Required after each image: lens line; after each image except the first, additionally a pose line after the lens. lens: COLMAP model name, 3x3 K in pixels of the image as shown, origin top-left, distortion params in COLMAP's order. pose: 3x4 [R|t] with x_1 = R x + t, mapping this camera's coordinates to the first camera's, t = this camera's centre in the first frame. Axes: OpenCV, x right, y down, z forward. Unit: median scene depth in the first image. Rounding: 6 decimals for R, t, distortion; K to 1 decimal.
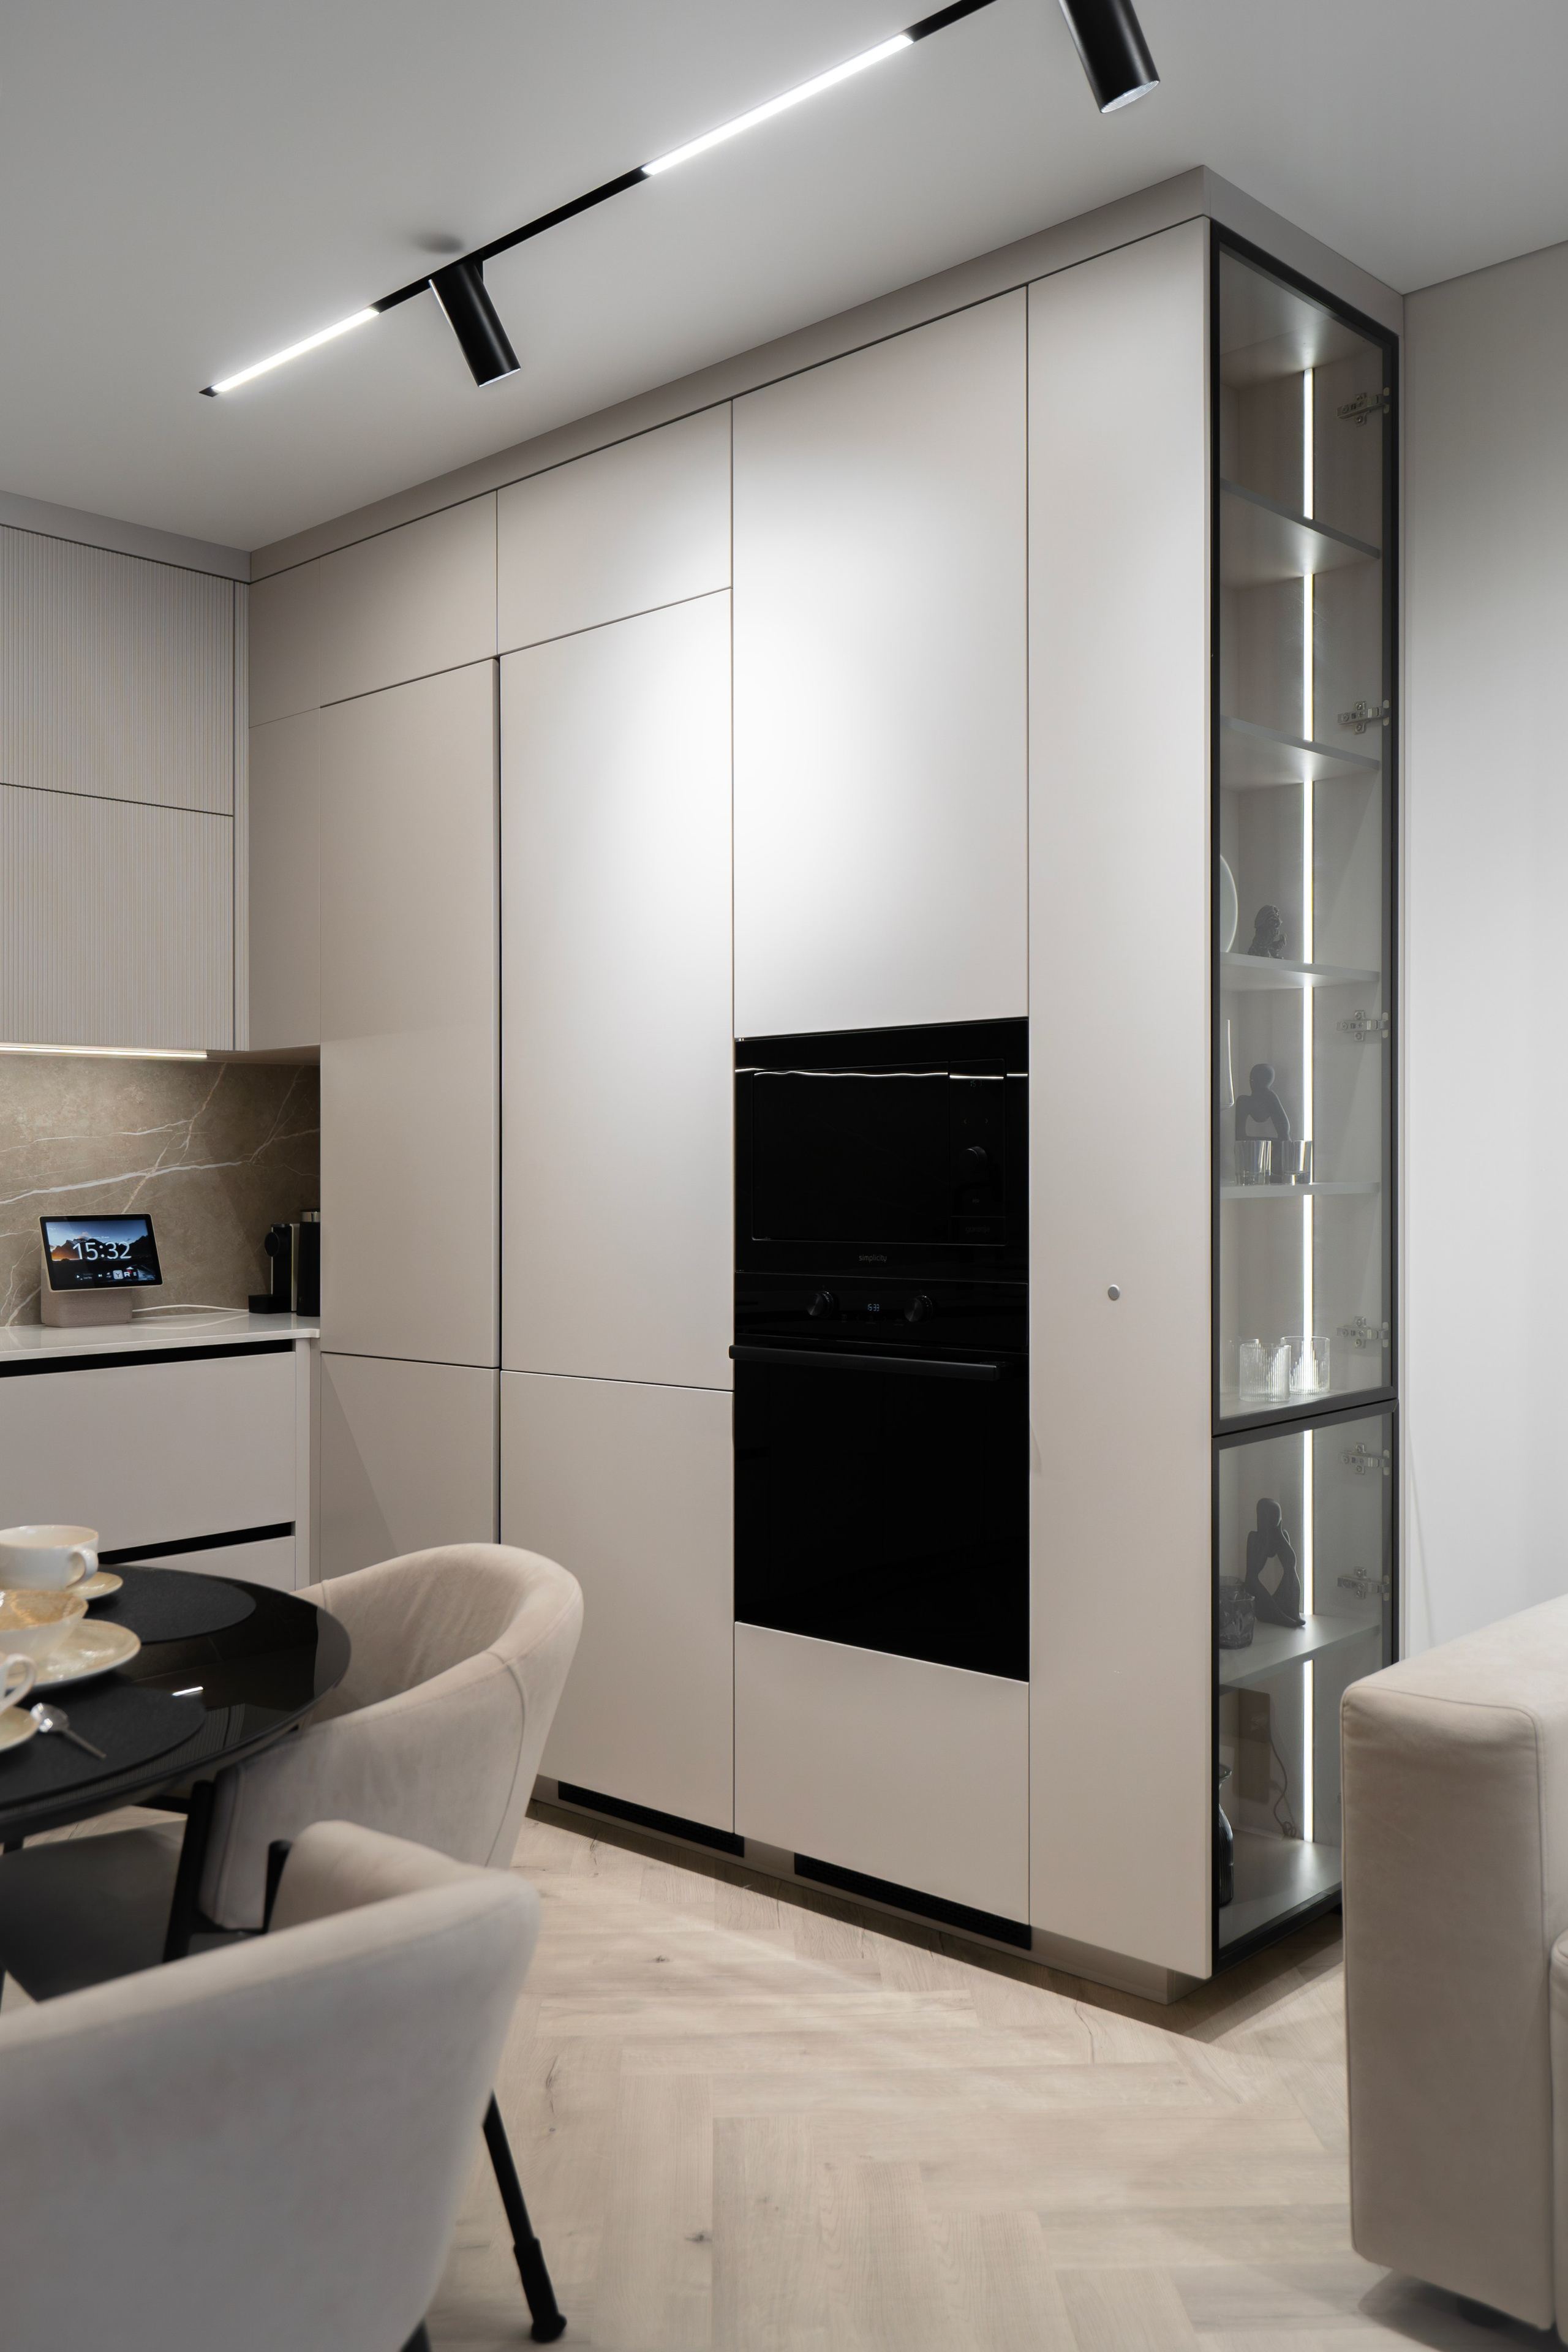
lens RADIAL K [[1994.9, 0, 792.3], [0, 1994.9, 1143.7], [0, 0, 1]] dist [-0.006413, 0.002481]
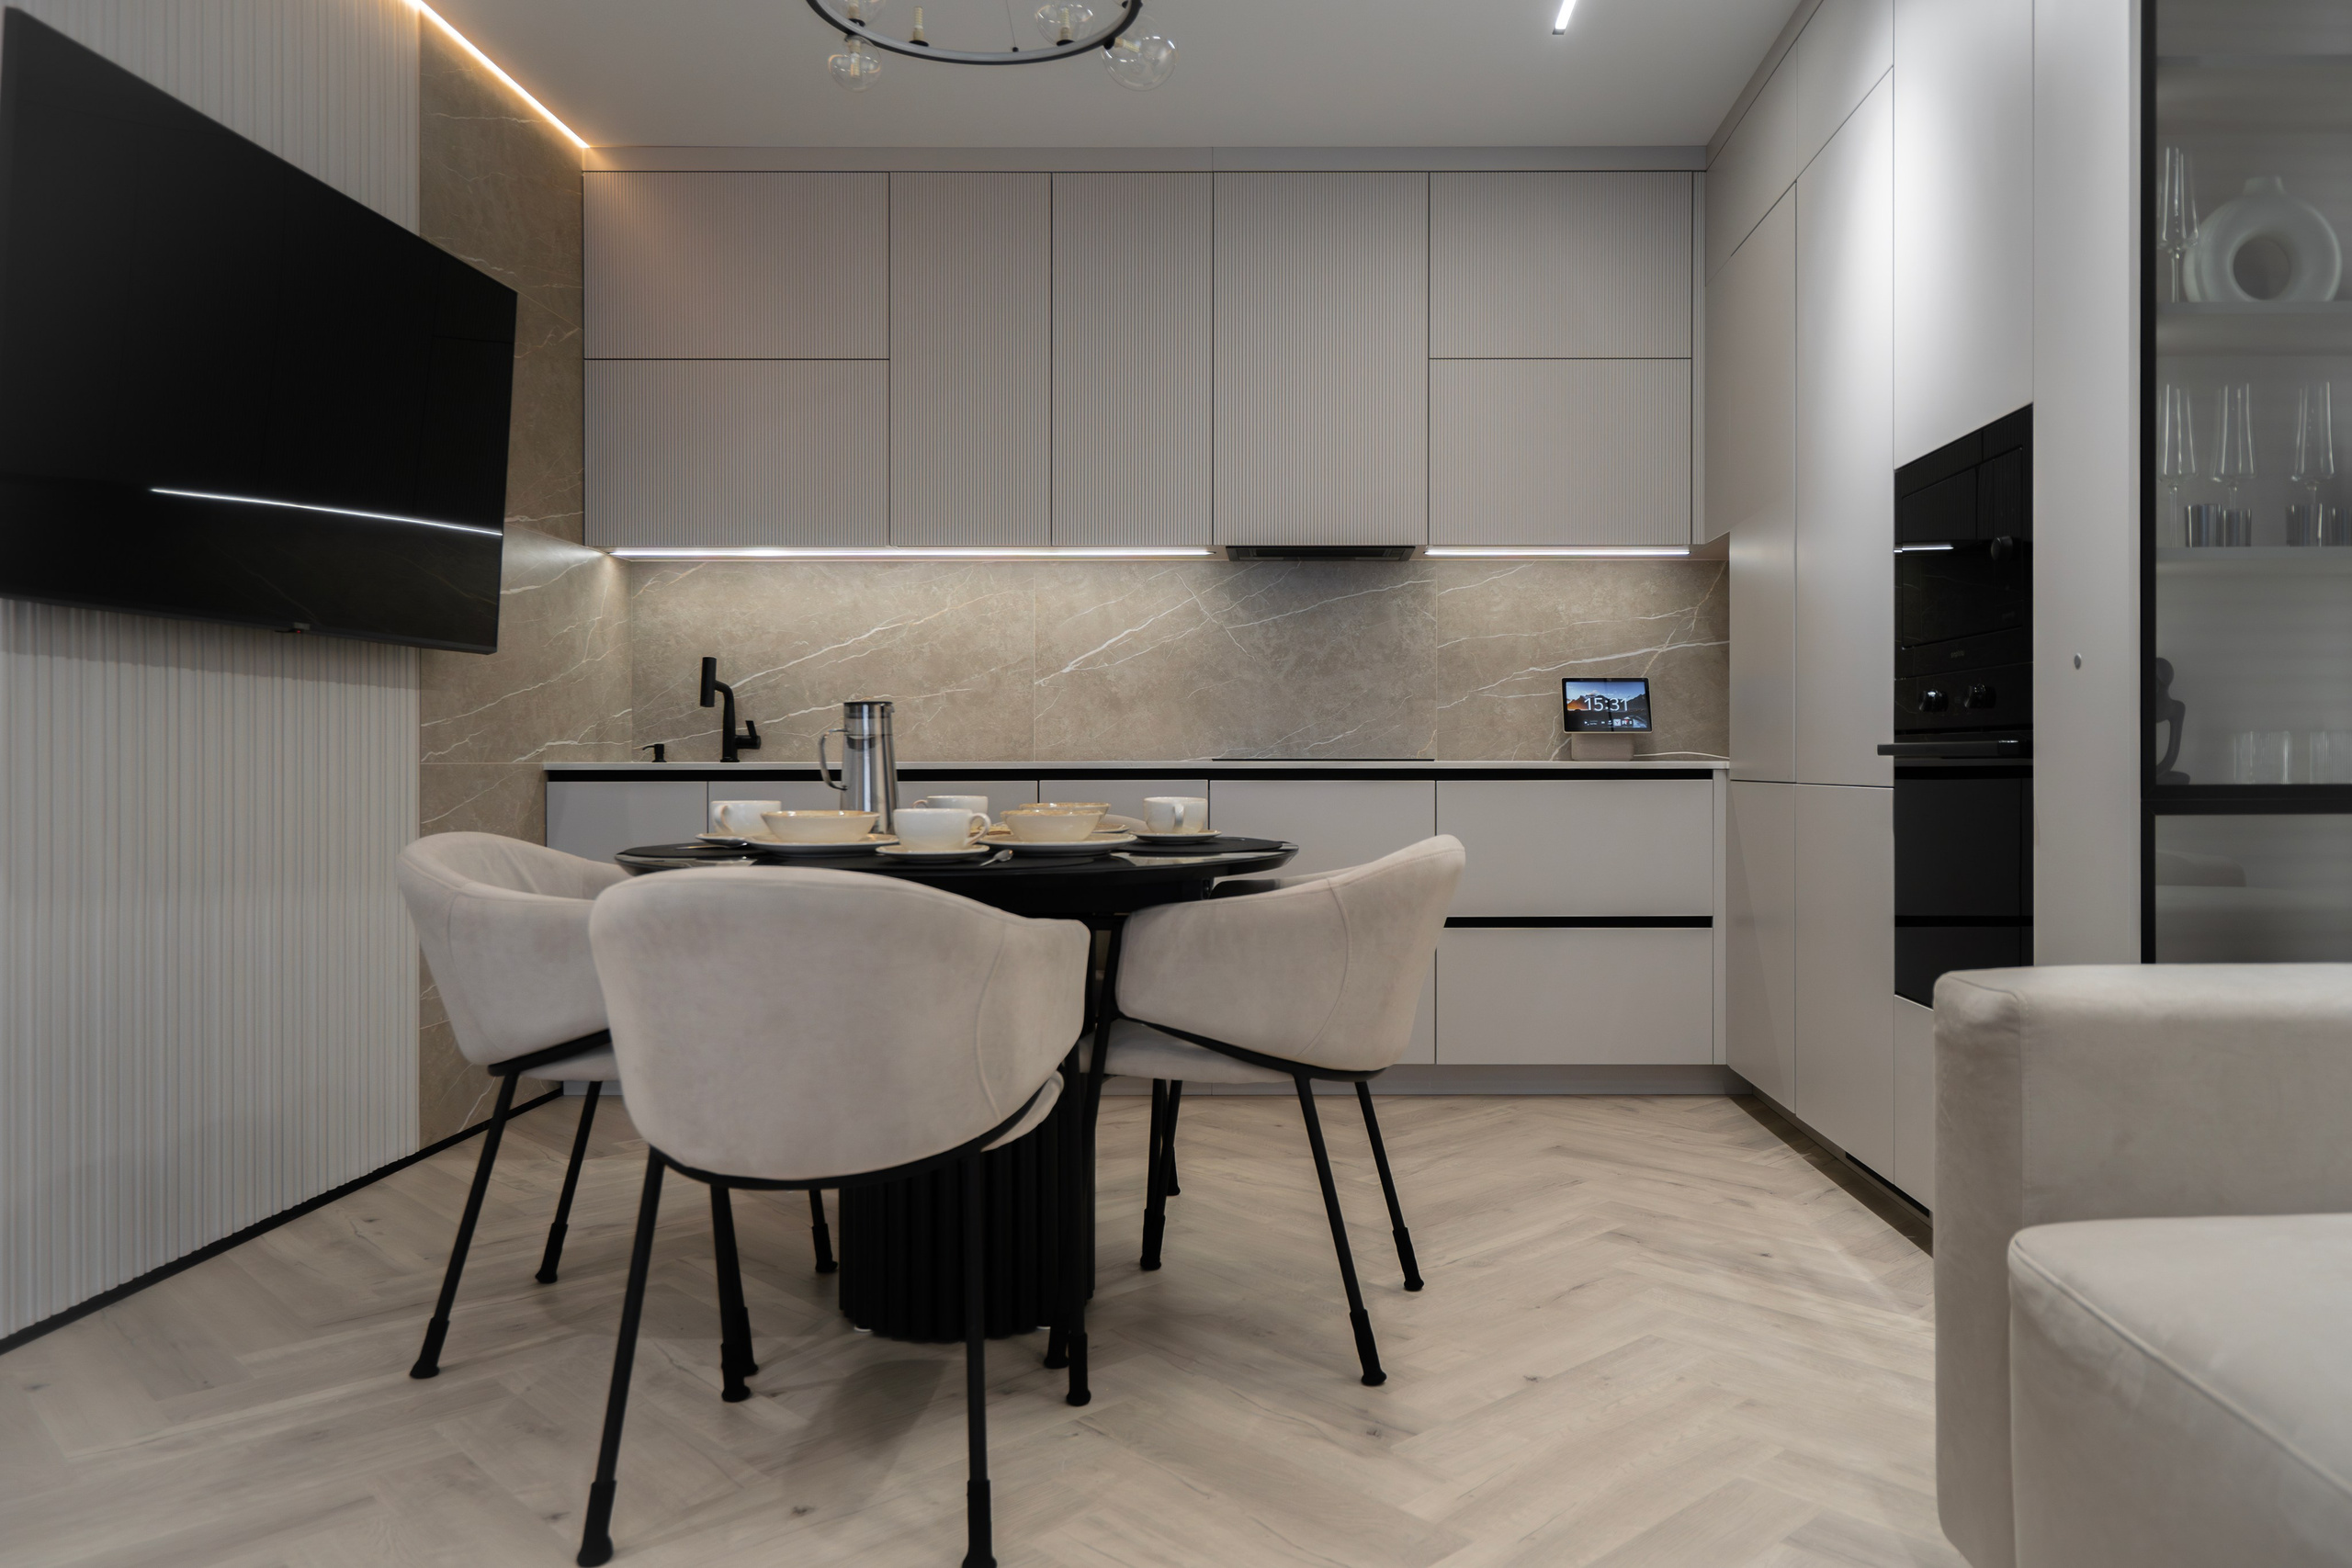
lens RADIAL K [[1660.8, 0, 1238.0], [0, 1660.8, 766.0], [0, 0, 1]] dist [0.024407, 0.001454]
pose [[0.687891, 0.025722, -0.725358, 0.426292], [-0.004023, 0.999492, 0.031628, 0.090942], [0.725803, -0.018838, 0.687644, 0.099952]]
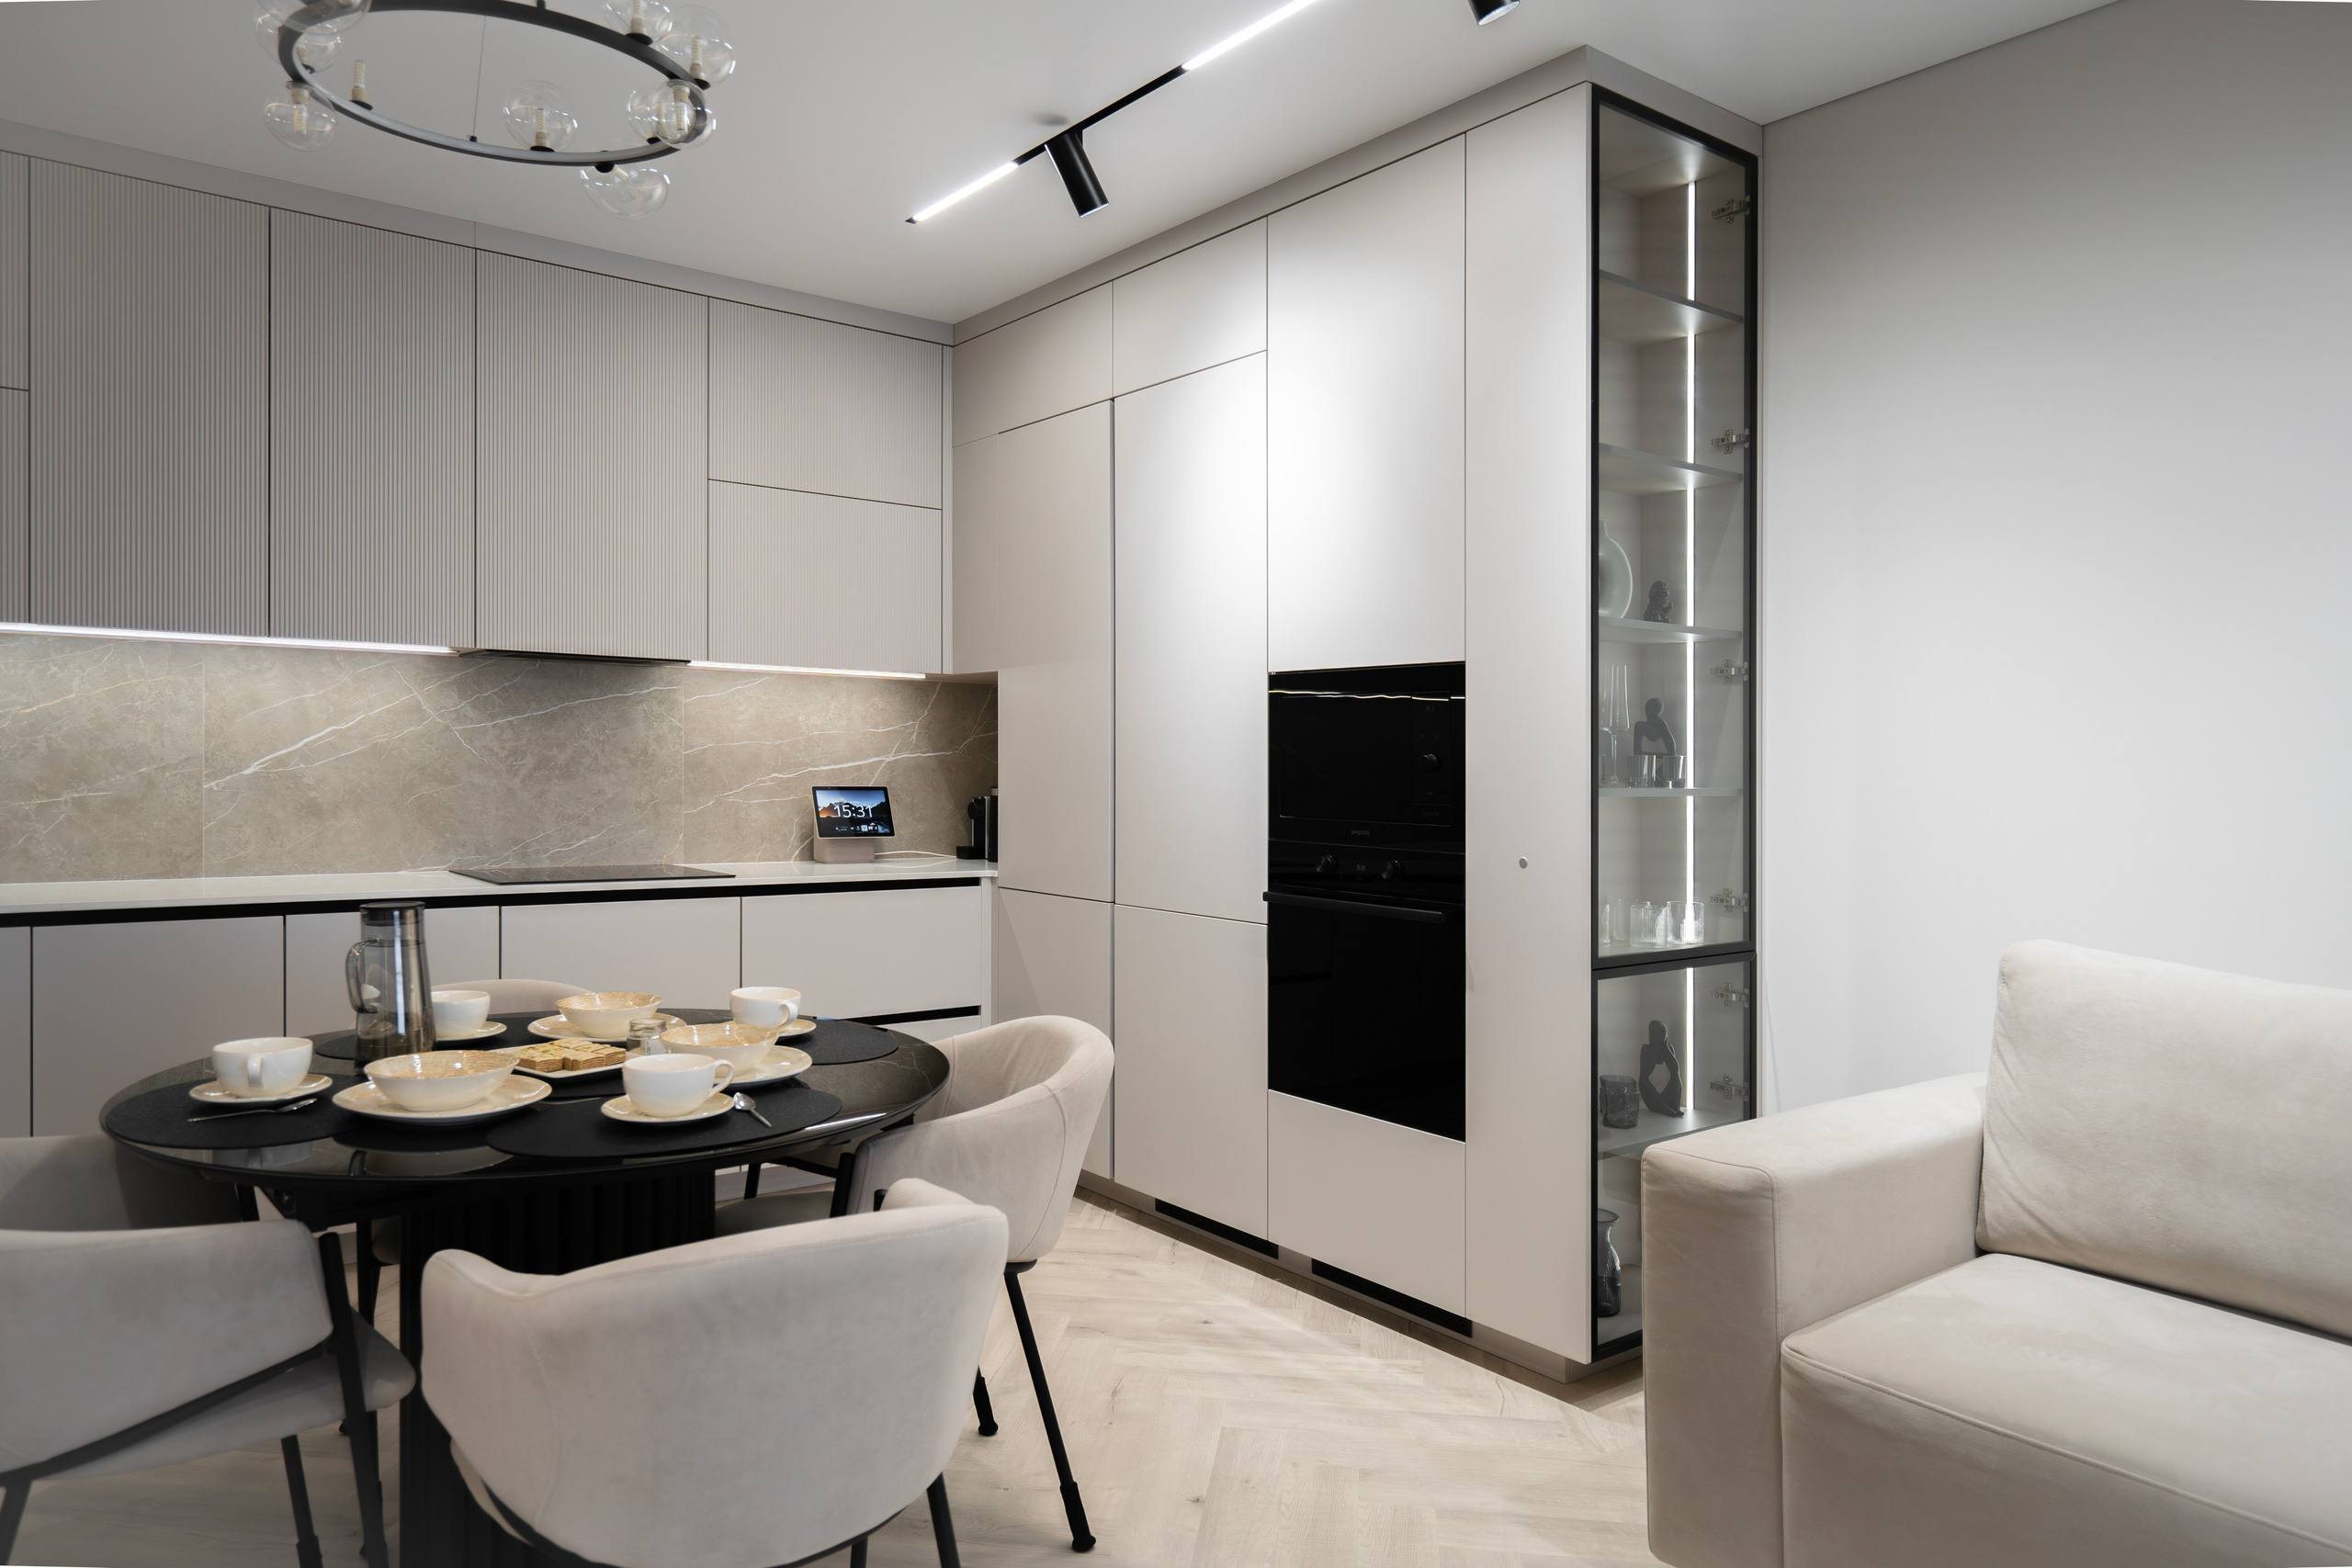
lens RADIAL K [[1500.8, 0, 1160.4], [0, 1500.8, 784.2], [0, 0, 1]] dist [0.003774, 0.000672]
pose [[0.987452, 0.028377, -0.155350, 0.061161], [-0.024333, 0.999315, 0.027869, -0.002082], [0.156034, -0.023739, 0.987466, -0.054580]]
